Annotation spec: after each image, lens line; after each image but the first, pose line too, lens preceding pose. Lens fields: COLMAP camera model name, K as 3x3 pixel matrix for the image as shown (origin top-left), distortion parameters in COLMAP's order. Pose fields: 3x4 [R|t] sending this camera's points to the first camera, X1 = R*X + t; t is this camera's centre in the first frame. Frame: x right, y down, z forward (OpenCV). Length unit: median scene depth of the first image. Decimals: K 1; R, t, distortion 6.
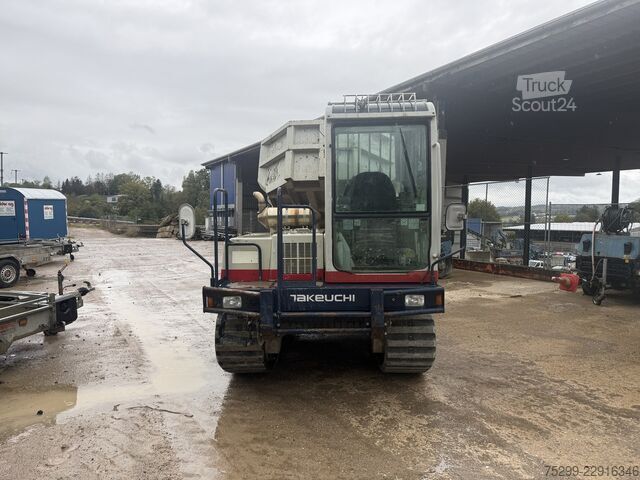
lens RADIAL K [[446.5, 0, 320.0], [0, 446.5, 240.0], [0, 0, 1]] dist [0.068343, -0.079050]
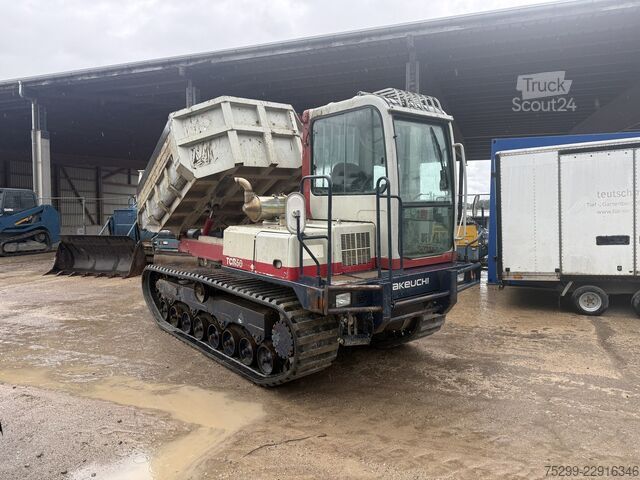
lens RADIAL K [[446.6, 0, 320.0], [0, 446.6, 252.7], [0, 0, 1]] dist [0.051994, -0.002849]
pose [[0.744365, -0.070332, 0.664059, -0.803052], [0.038814, 0.997314, 0.062120, -0.015857], [-0.666645, -0.020465, 0.745095, 0.345327]]
